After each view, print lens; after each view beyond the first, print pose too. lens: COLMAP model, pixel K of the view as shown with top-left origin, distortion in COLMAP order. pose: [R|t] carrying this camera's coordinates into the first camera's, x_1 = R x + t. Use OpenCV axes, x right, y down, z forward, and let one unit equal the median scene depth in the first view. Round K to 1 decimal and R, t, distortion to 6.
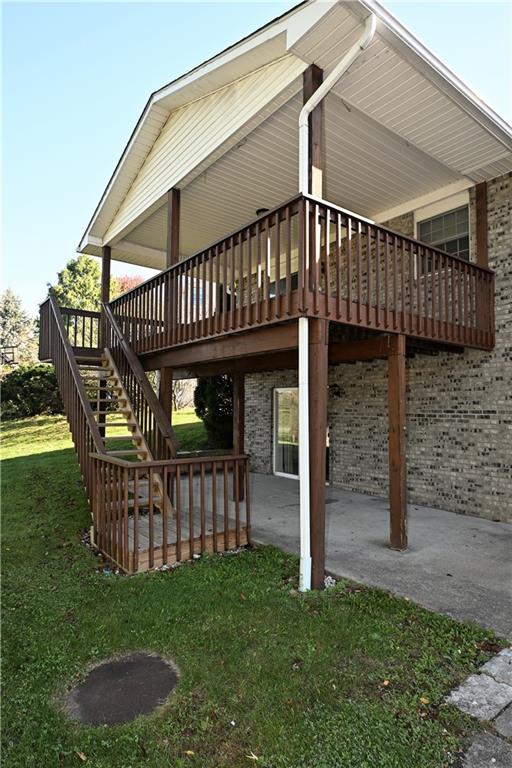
lens RADIAL K [[435.2, 0, 268.7], [0, 435.2, 383.3], [0, 0, 1]] dist [-0.002242, -0.000181]
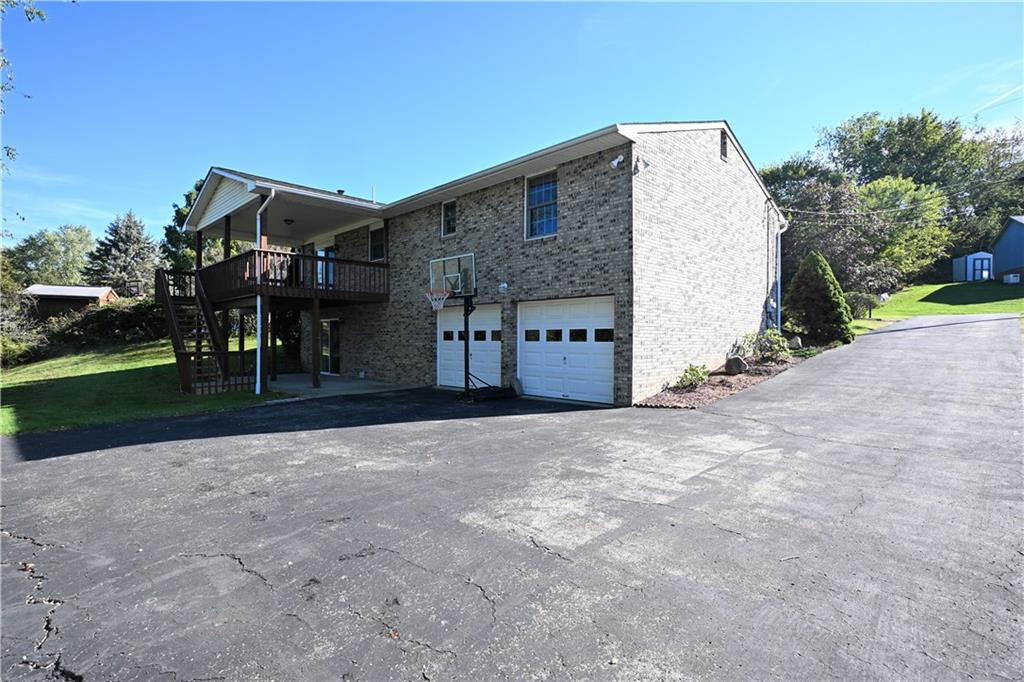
lens RADIAL K [[504.5, 0, 527.4], [0, 504.5, 337.7], [0, 0, 1]] dist [-0.007669, 0.001732]
pose [[0.991932, -0.003747, 0.126719, 0.812135], [-0.003278, 0.998471, 0.055182, -0.038506], [-0.126732, -0.055152, 0.990403, -1.387582]]
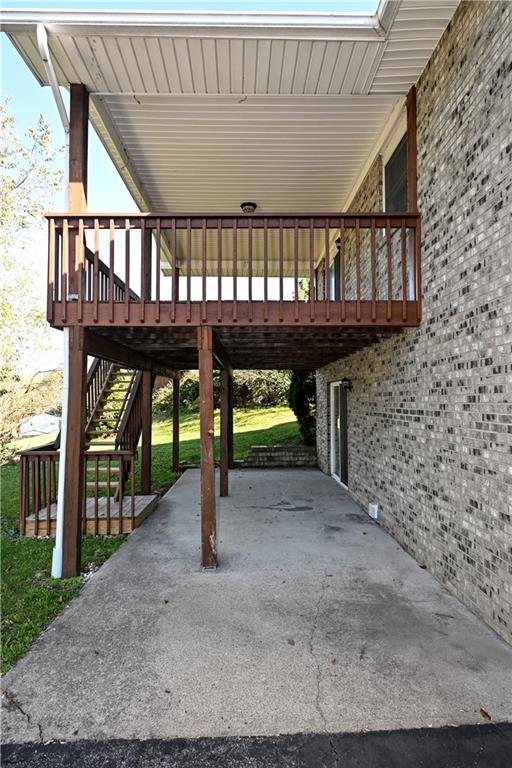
lens RADIAL K [[435.2, 0, 261.1], [0, 435.2, 383.7], [0, 0, 1]] dist [-0.002242, -0.000181]
pose [[0.797980, -0.032553, -0.601805, 0.684923], [0.045309, 0.998955, 0.006044, 0.002879], [0.600979, -0.032090, 0.798620, 0.263524]]
